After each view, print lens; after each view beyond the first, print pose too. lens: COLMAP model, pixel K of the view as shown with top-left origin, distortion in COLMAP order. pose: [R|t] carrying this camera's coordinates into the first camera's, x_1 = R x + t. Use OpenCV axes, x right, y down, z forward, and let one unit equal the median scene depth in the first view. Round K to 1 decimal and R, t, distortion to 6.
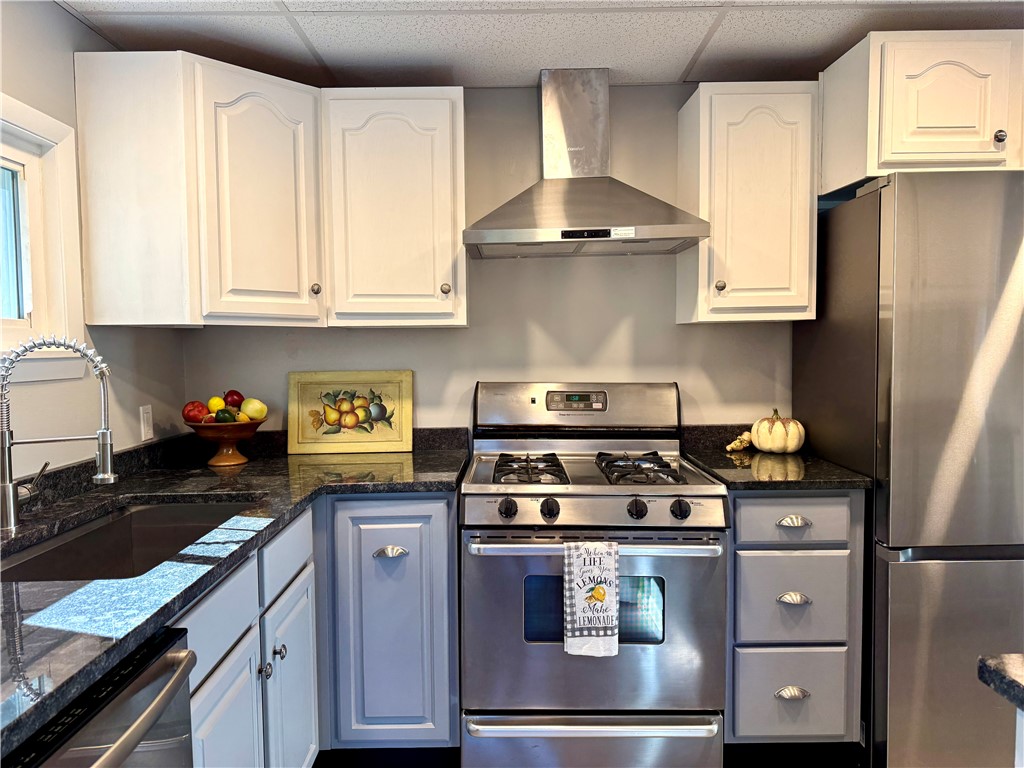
lens RADIAL K [[719.7, 0, 512.0], [0, 719.7, 384.0], [0, 0, 1]] dist [0.093858, -0.150781]
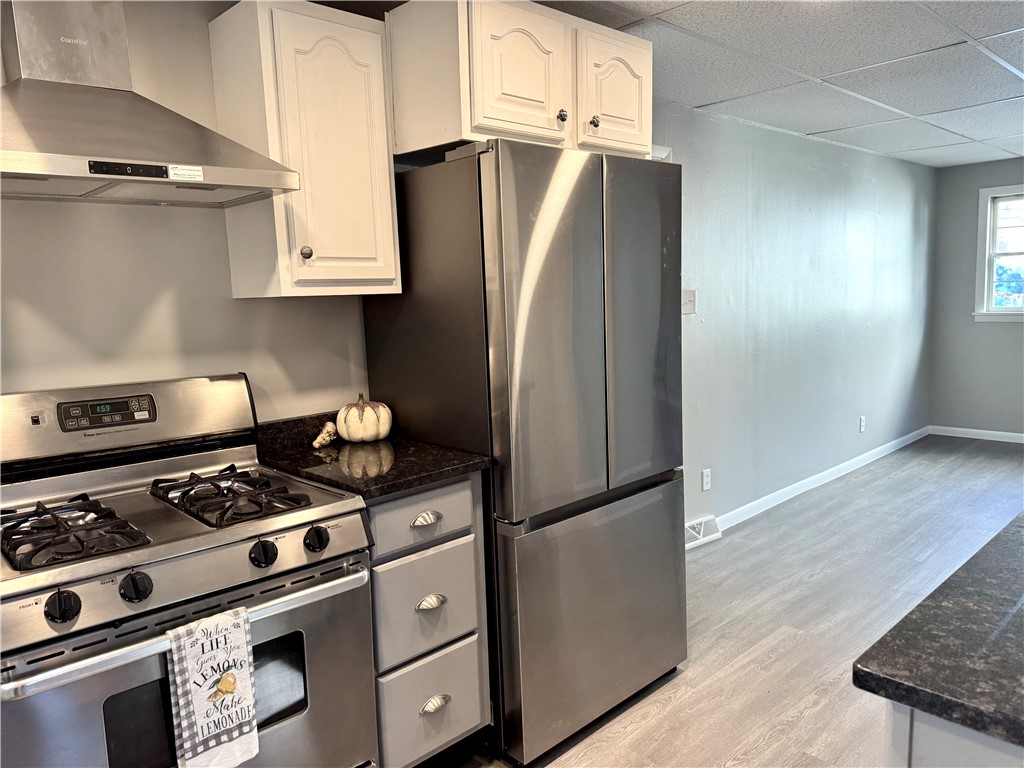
lens RADIAL K [[719.7, 0, 512.0], [0, 719.7, 384.0], [0, 0, 1]] dist [0.093858, -0.150781]
pose [[0.725199, -0.100884, 0.681108, -0.122683], [0.066291, 0.994843, 0.076771, -0.037327], [-0.685340, -0.010523, 0.728147, 0.257622]]
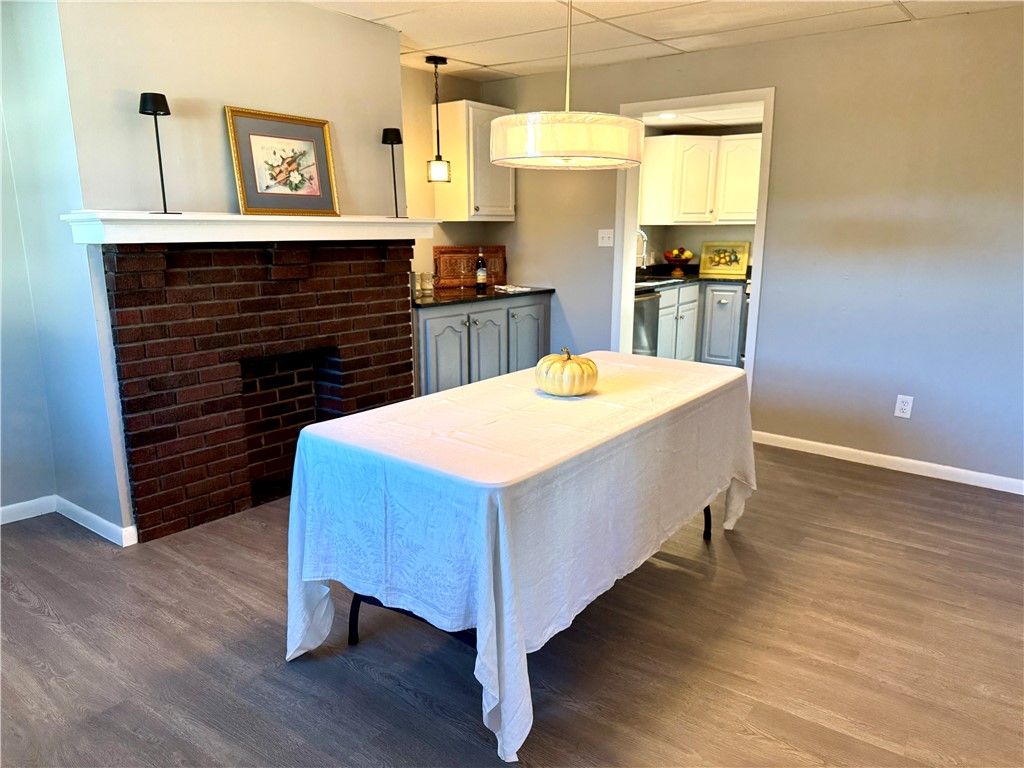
lens RADIAL K [[719.7, 0, 512.0], [0, 719.7, 384.0], [0, 0, 1]] dist [0.093858, -0.150781]
pose [[0.801192, 0.141908, -0.581337, 0.866165], [-0.045360, 0.983082, 0.177463, 0.065384], [0.596685, -0.115813, 0.794074, -1.825669]]
